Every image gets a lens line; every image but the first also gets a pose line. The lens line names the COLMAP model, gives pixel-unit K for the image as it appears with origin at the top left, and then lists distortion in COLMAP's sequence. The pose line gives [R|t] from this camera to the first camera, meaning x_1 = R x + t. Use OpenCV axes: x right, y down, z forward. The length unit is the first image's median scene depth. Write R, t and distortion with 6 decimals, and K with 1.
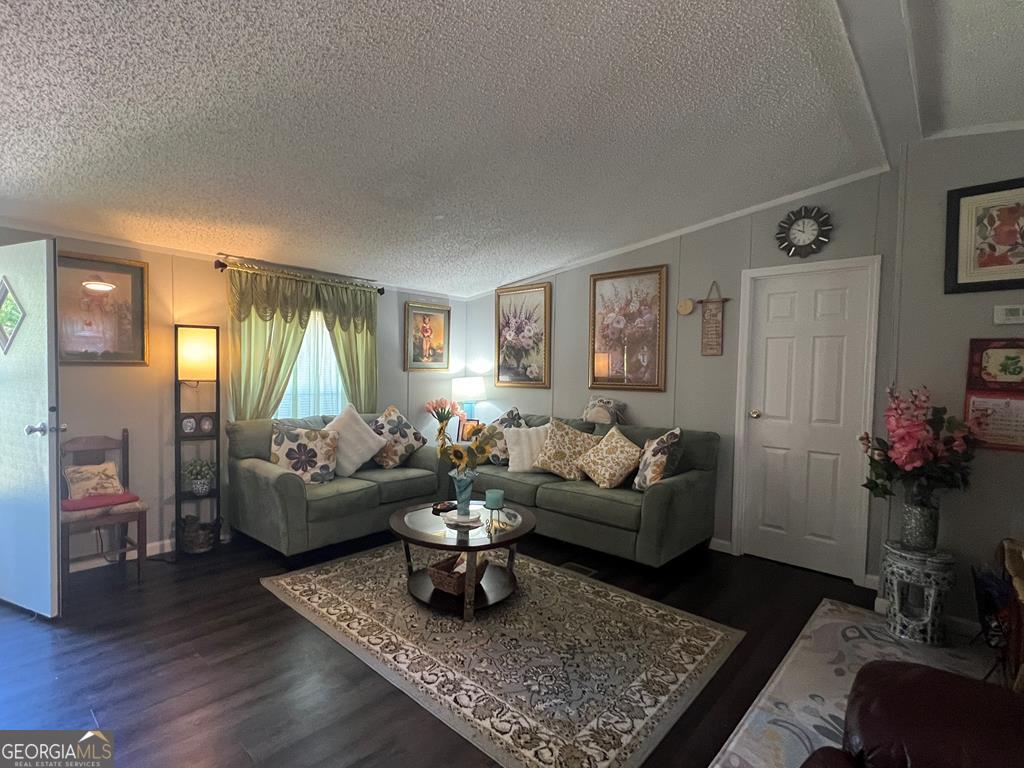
lens RADIAL K [[506.0, 0, 507.7], [0, 506.0, 386.5], [0, 0, 1]] dist [-0.004290, 0.002484]
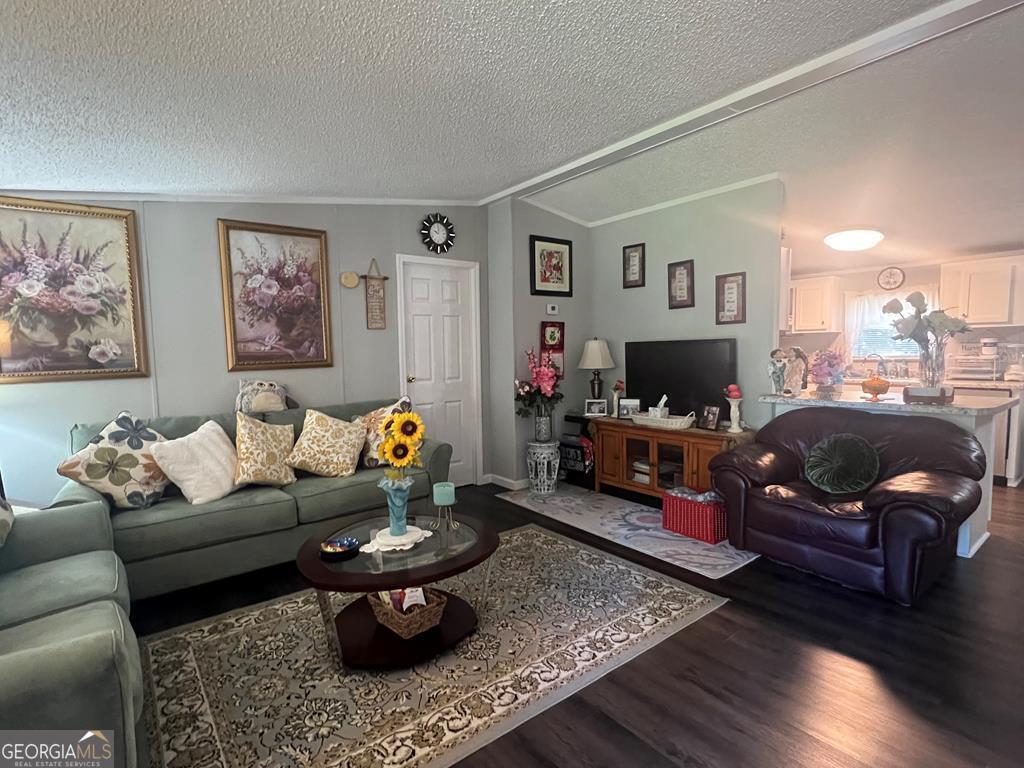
lens RADIAL K [[506.0, 0, 512.5], [0, 506.0, 389.3], [0, 0, 1]] dist [-0.004290, 0.002484]
pose [[0.169614, -0.106612, 0.979727, -0.656105], [0.052864, 0.993684, 0.098979, -0.027115], [-0.984092, 0.035004, 0.174179, 0.573561]]
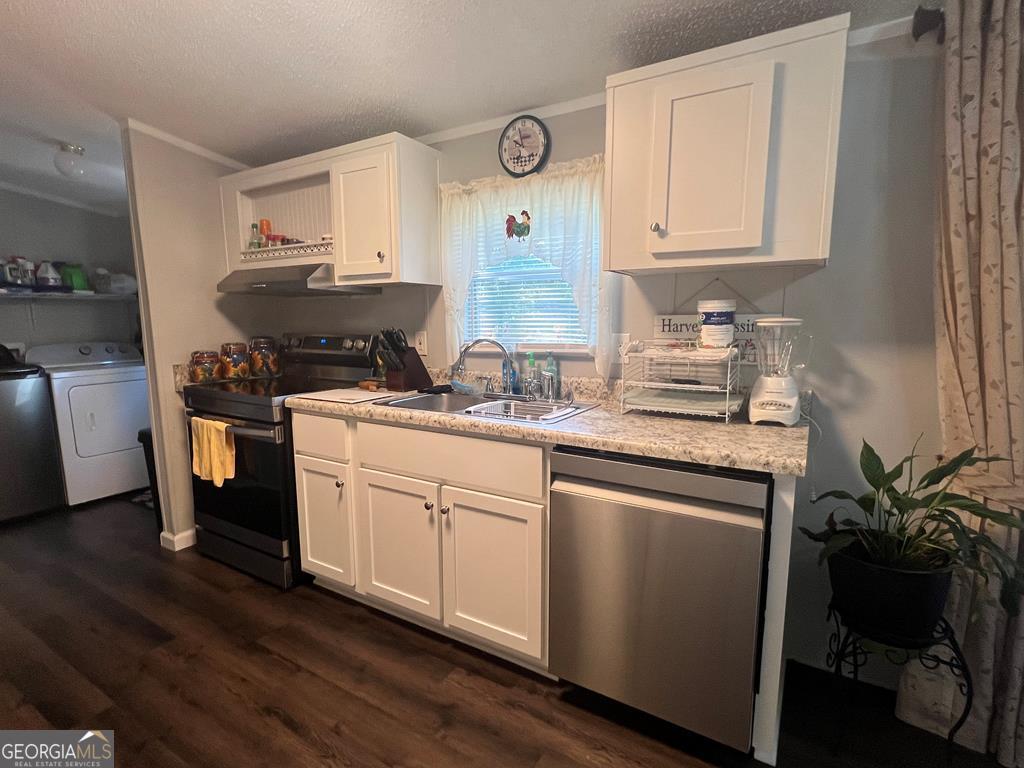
lens RADIAL K [[506.0, 0, 508.7], [0, 506.0, 387.7], [0, 0, 1]] dist [-0.004290, 0.002484]
pose [[-0.181837, -0.161086, 0.970045, 0.447714], [0.033489, 0.984904, 0.169832, 0.031412], [-0.982758, 0.063368, -0.173697, -0.162552]]
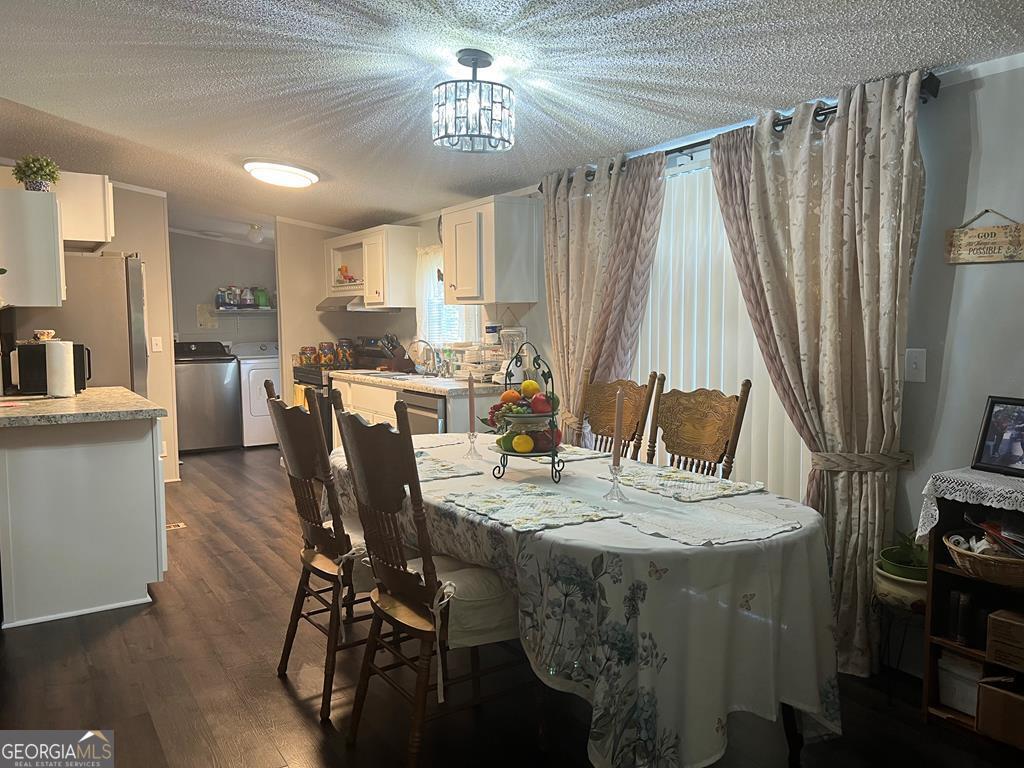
lens RADIAL K [[777.0, 0, 509.6], [0, 777.0, 384.9], [0, 0, 1]] dist [0.030596, -0.003918]
pose [[0.269332, -0.104621, 0.957348, -0.423959], [0.043958, 0.994381, 0.096302, 0.021993], [-0.962044, 0.016146, 0.272418, -0.836942]]
